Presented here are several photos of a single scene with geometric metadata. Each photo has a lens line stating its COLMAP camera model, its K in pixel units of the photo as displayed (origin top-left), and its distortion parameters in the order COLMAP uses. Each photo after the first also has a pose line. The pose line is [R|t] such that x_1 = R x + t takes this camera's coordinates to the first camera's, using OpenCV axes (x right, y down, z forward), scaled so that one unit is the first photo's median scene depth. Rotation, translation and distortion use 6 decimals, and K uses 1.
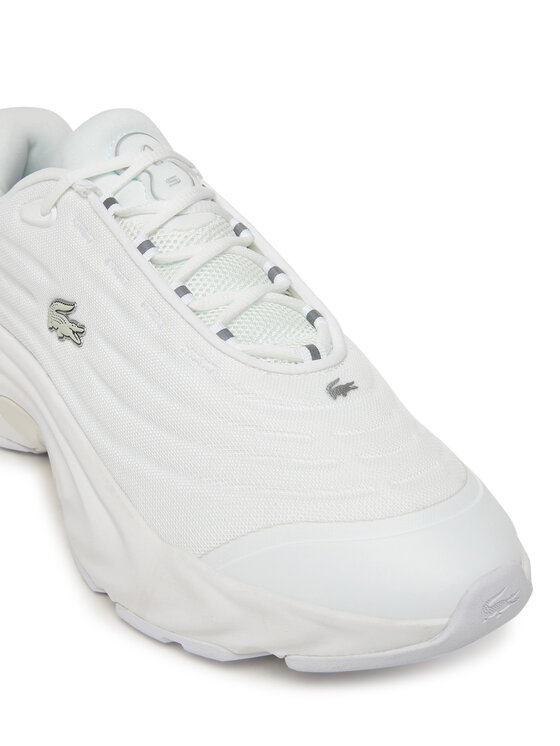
lens RADIAL K [[1331.2, 0, 280.0], [0, 1331.2, 373.0], [0, 0, 1]] dist [-0.132082, -0.034842]
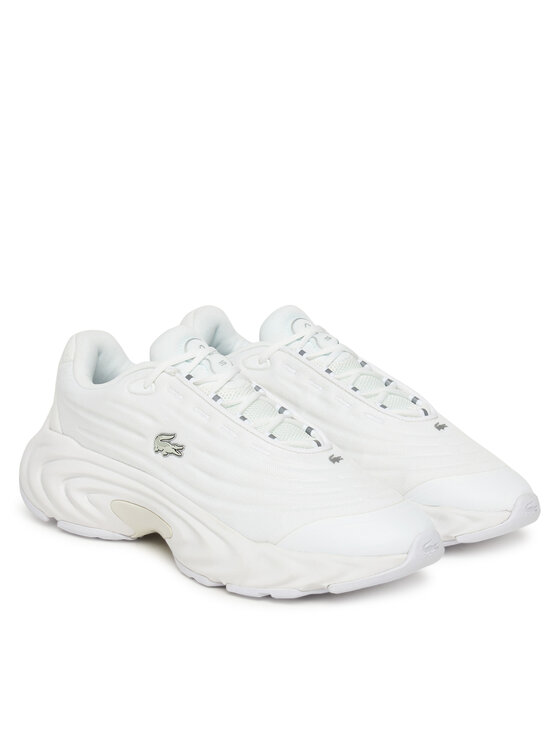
lens RADIAL K [[1701.2, 0, 280.0], [0, 1701.2, 373.0], [0, 0, 1]] dist [0.025522, 0.037009]
pose [[0.987896, -0.066383, 0.140192, -0.329489], [0.089242, 0.982474, -0.163648, 0.253539], [-0.126871, 0.174179, 0.976507, -1.263322]]
